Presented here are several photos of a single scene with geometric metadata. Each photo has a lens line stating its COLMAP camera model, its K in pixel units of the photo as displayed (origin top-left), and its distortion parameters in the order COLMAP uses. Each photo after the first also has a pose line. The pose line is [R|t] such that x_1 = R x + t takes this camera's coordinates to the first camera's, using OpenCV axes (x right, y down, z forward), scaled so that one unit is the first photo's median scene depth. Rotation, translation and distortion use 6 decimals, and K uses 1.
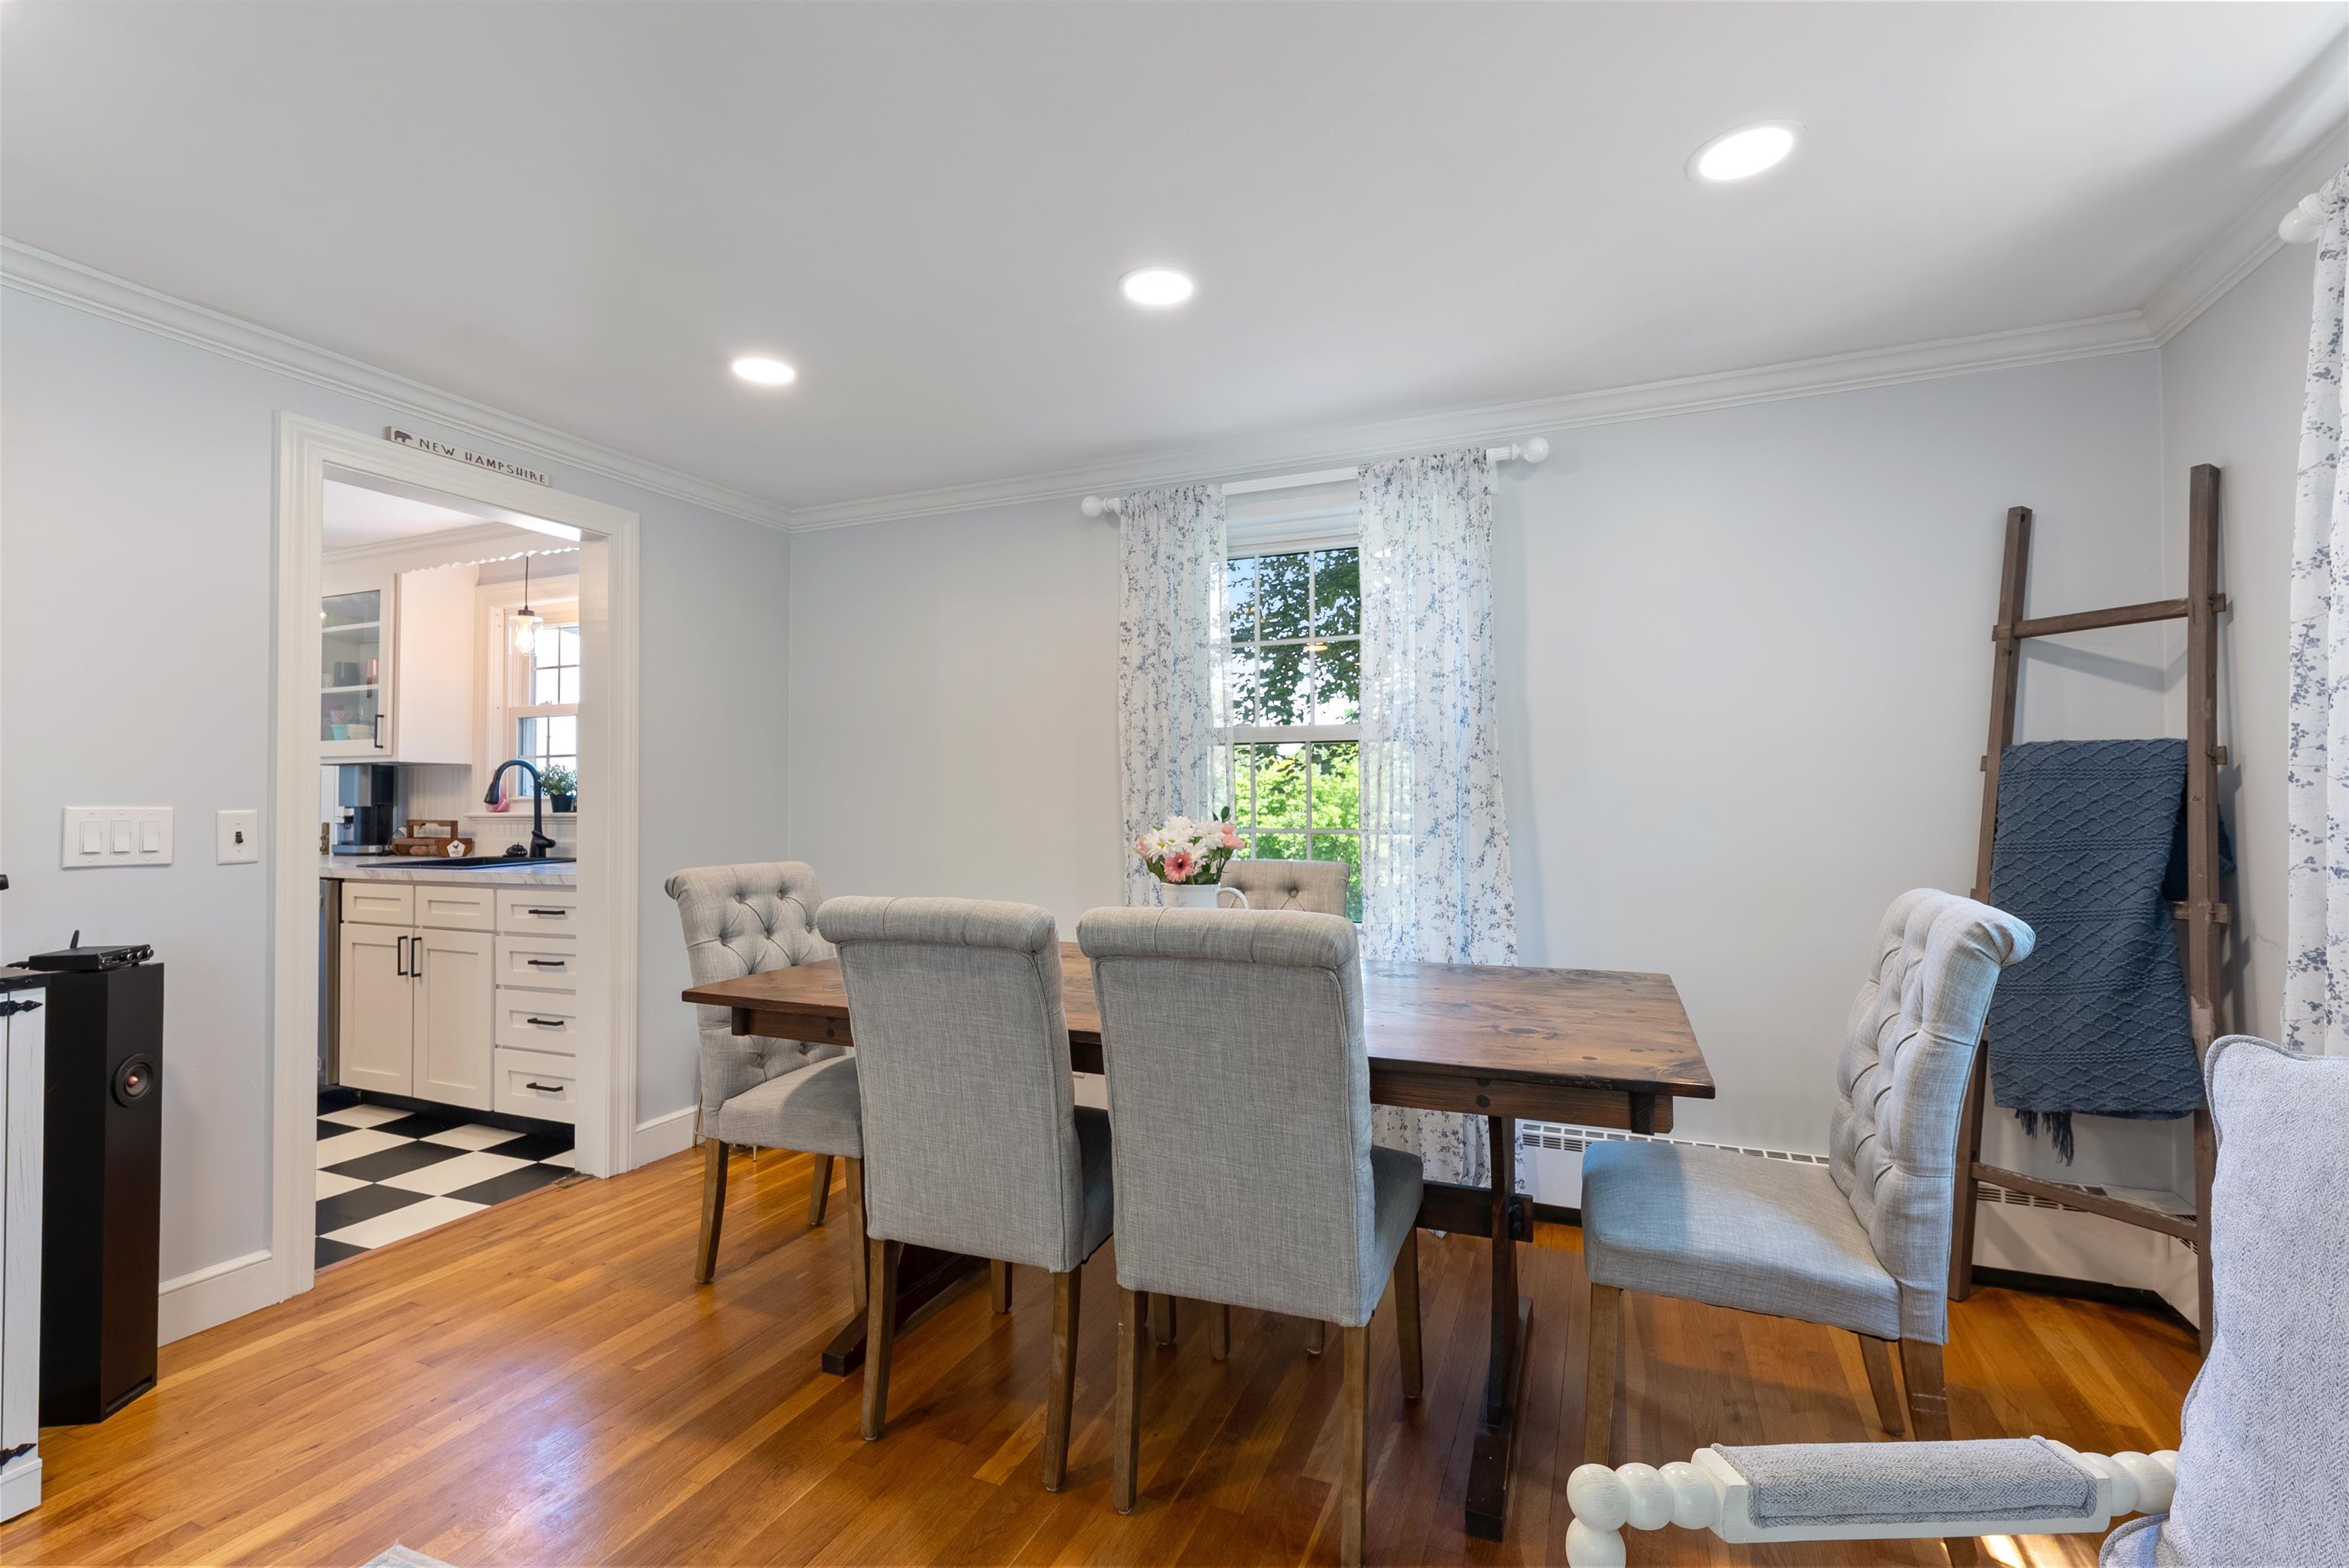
lens RADIAL K [[1025.2, 0, 1172.4], [0, 1025.2, 780.5], [0, 0, 1]] dist [-0.002835, -0.000361]
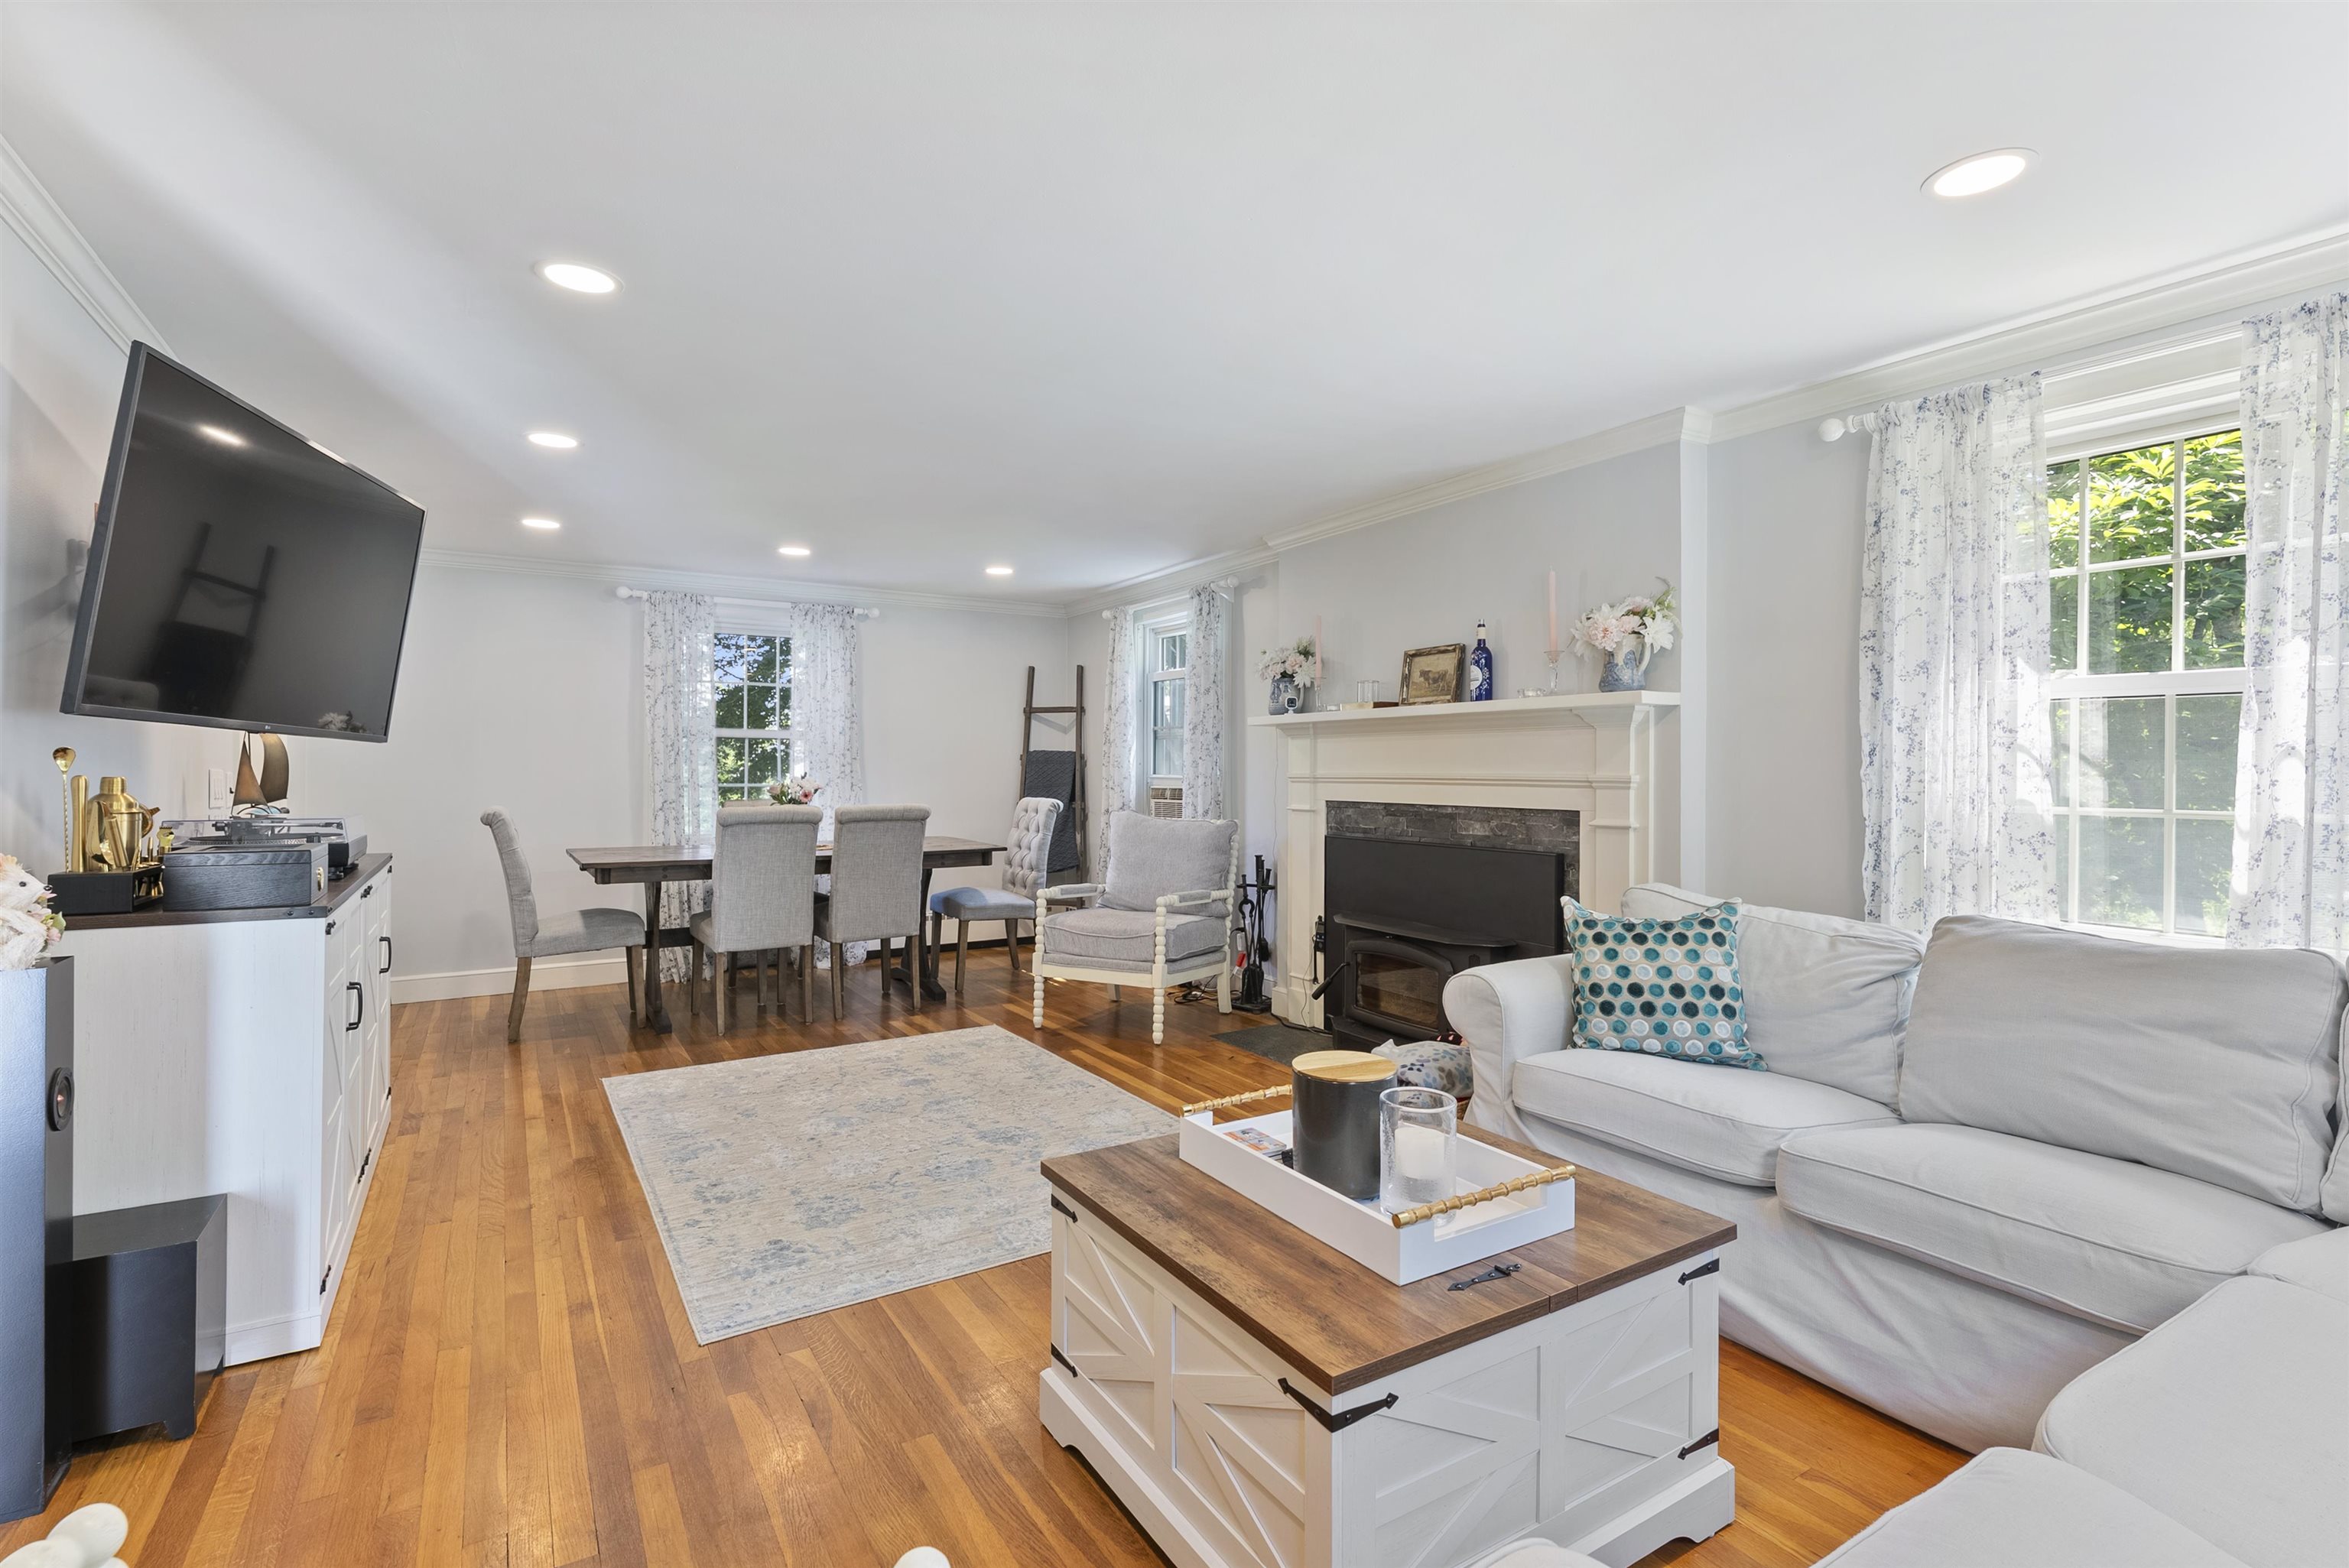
lens RADIAL K [[1025.2, 0, 1170.3], [0, 1025.2, 777.5], [0, 0, 1]] dist [-0.002835, -0.000361]
pose [[0.554115, -0.001451, 0.832439, -1.365850], [-0.014155, 0.999837, 0.011166, 0.001944], [-0.832320, -0.017971, 0.554005, -0.927787]]
